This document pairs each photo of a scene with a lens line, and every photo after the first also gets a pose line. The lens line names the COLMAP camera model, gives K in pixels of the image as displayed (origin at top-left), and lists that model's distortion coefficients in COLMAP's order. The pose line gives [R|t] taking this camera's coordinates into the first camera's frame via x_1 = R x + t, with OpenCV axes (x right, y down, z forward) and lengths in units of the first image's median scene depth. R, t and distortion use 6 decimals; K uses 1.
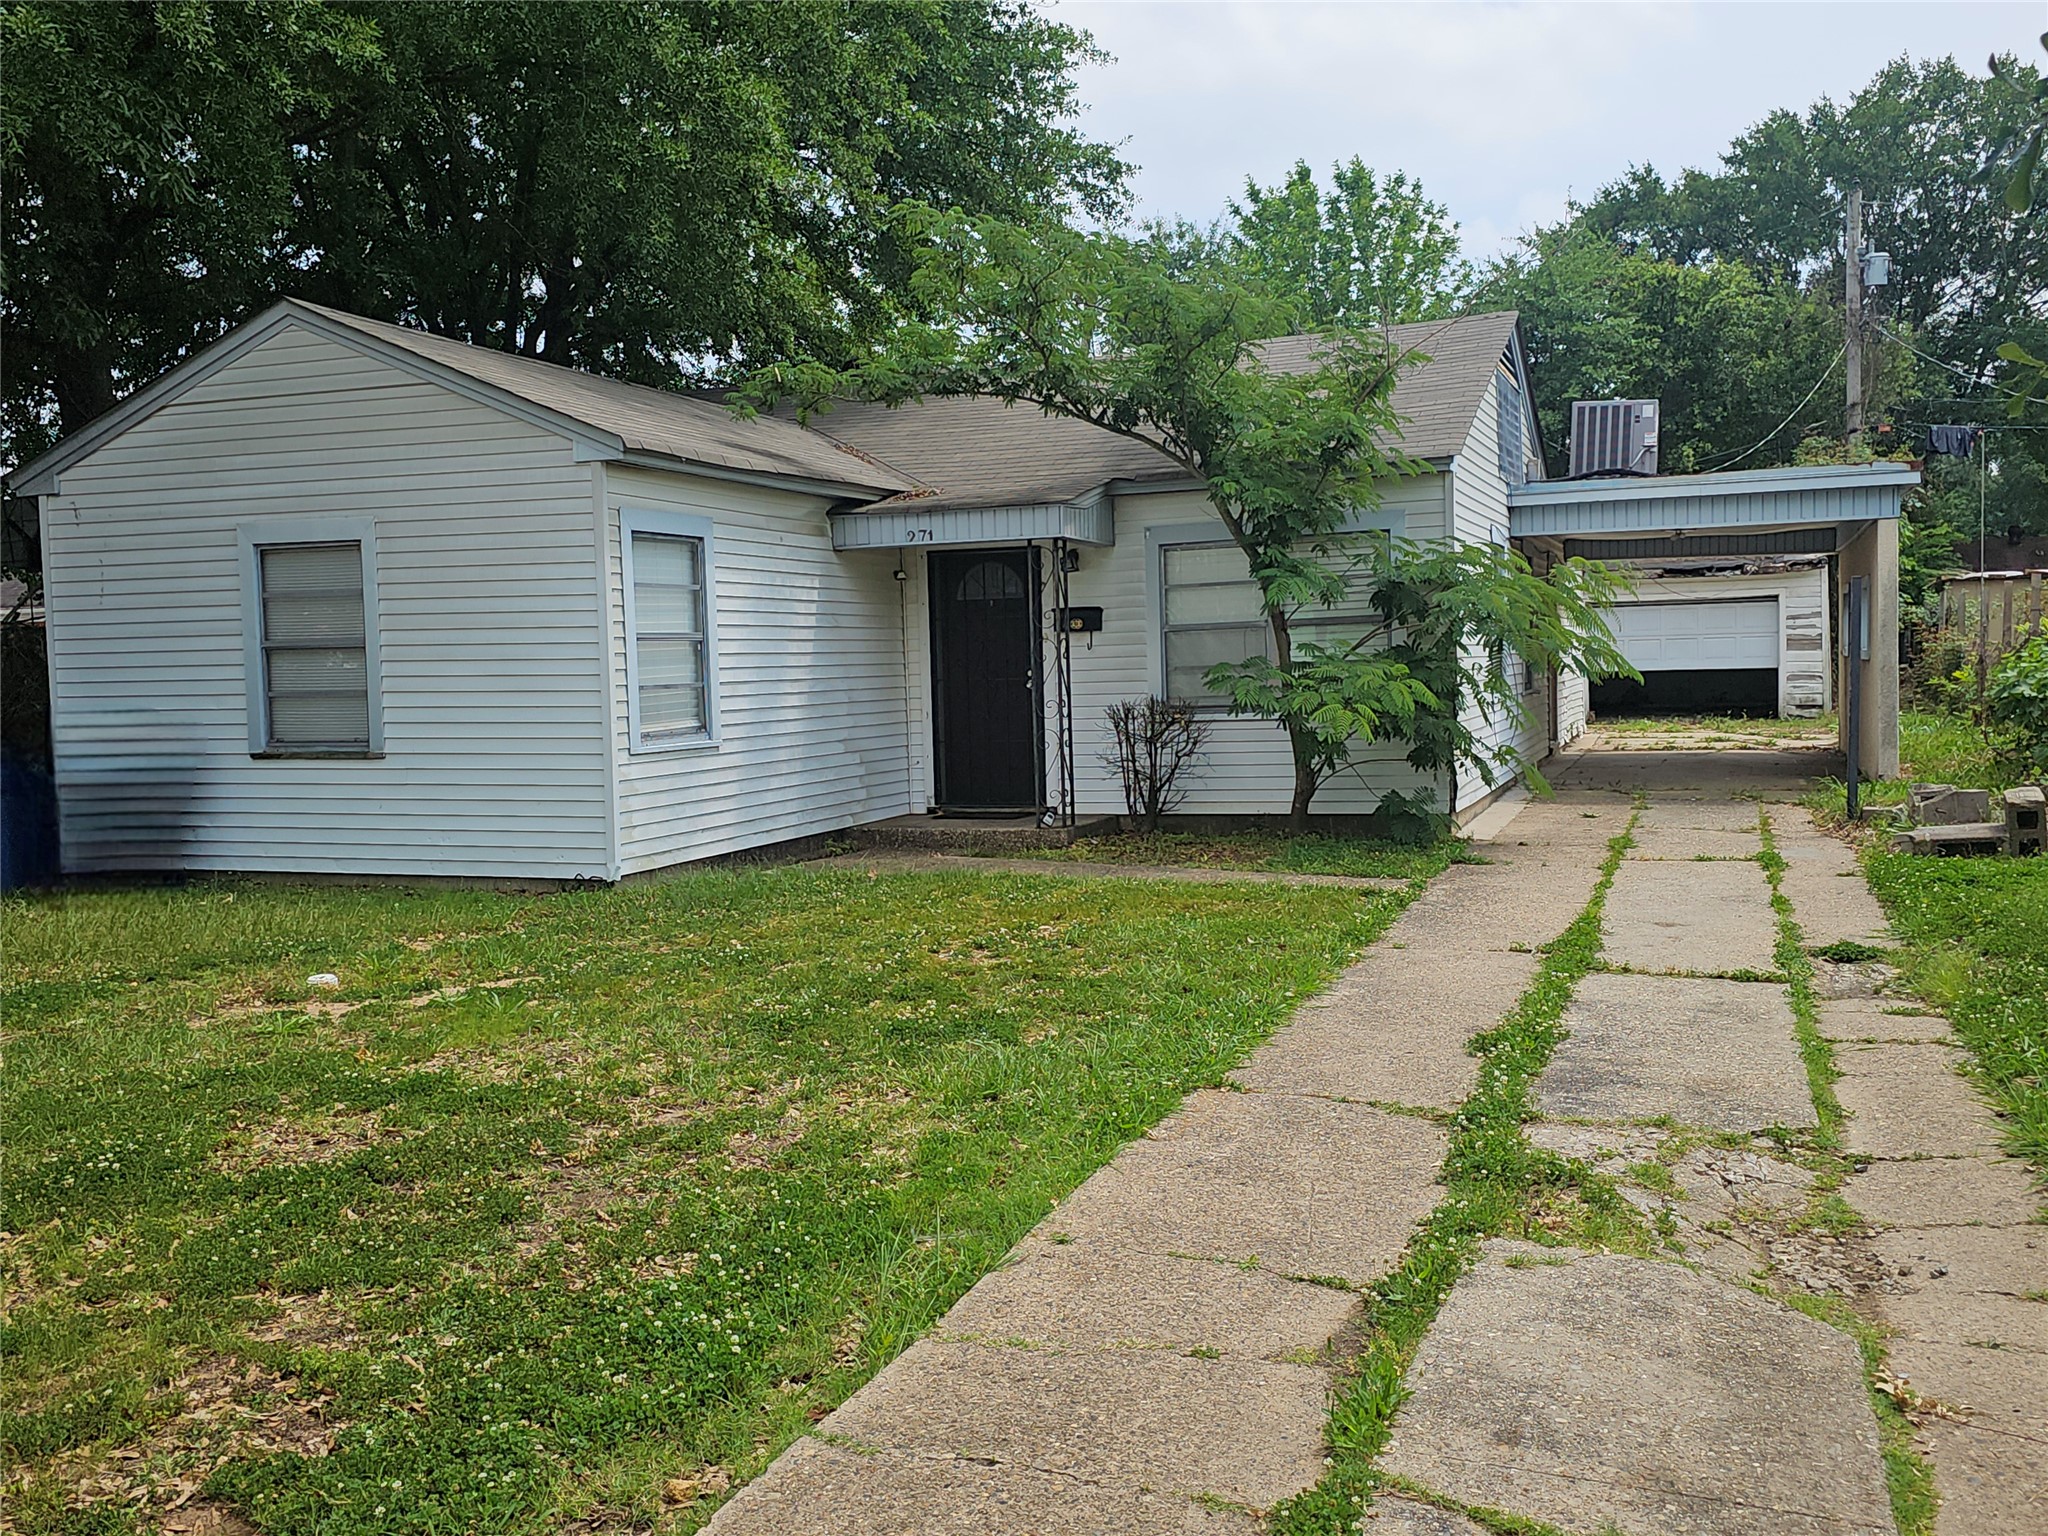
lens RADIAL K [[1808.1, 0, 1024.0], [0, 1808.1, 768.0], [0, 0, 1]] dist [0.134329, -0.189351]
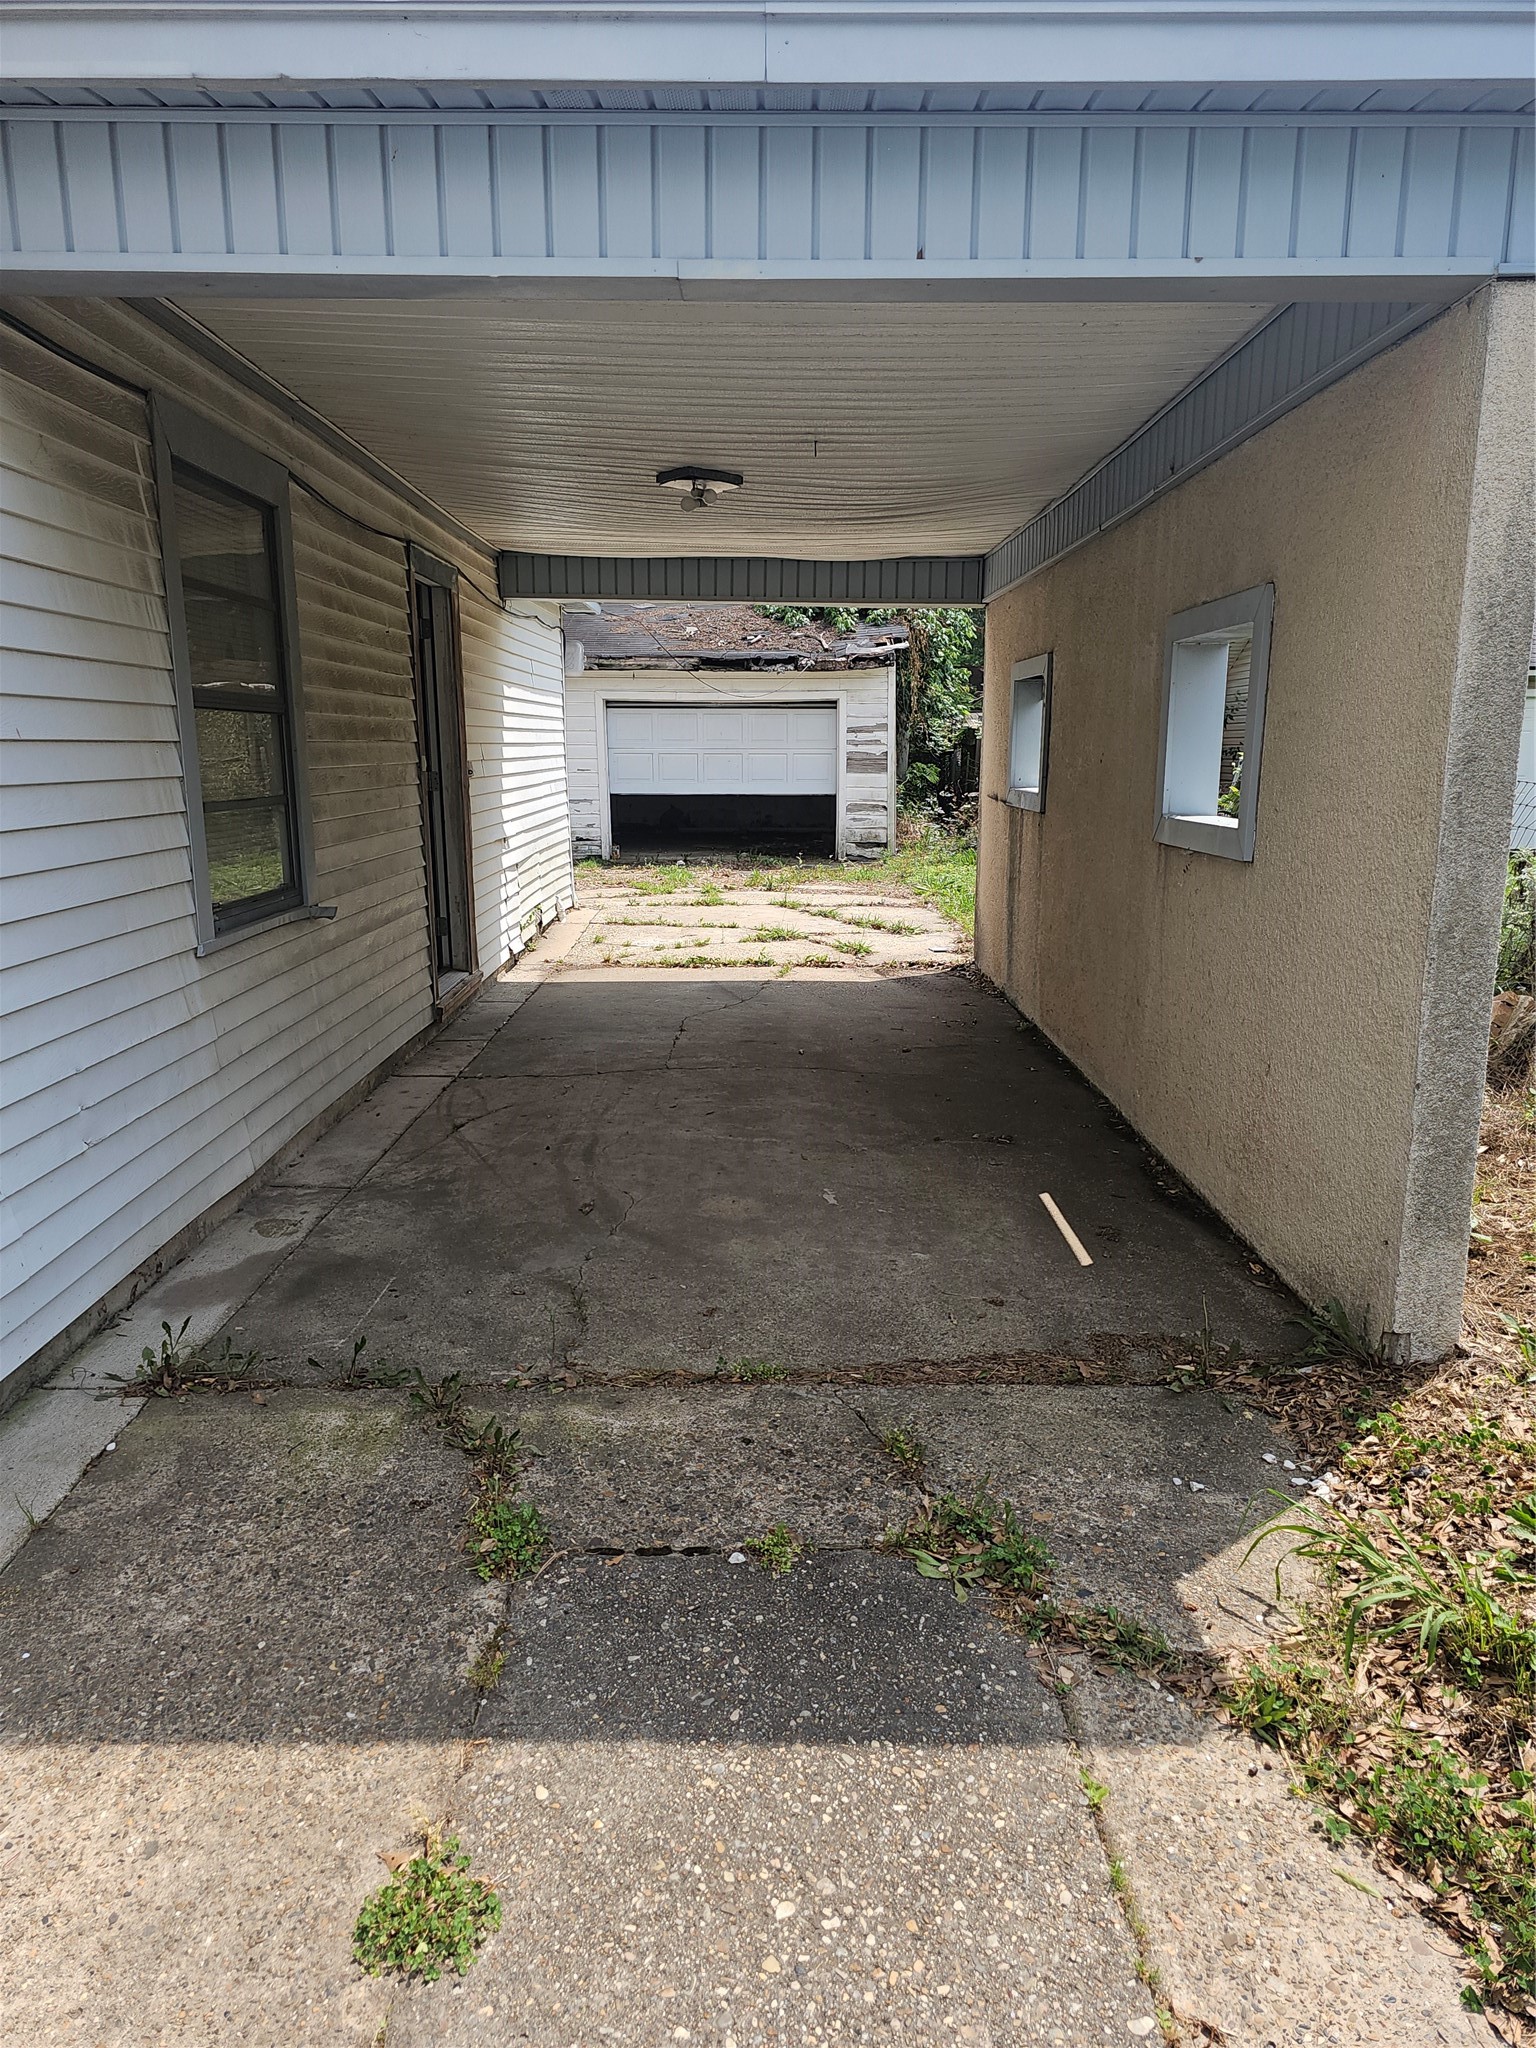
lens RADIAL K [[1396.9, 0, 768.0], [0, 1396.9, 1024.0], [0, 0, 1]] dist [0.006799, 0.001475]
pose [[0.931738, -0.046790, 0.360104, 0.163766], [-0.000538, 0.991485, 0.130219, -0.035203], [-0.363131, -0.121524, 0.923779, 0.449175]]
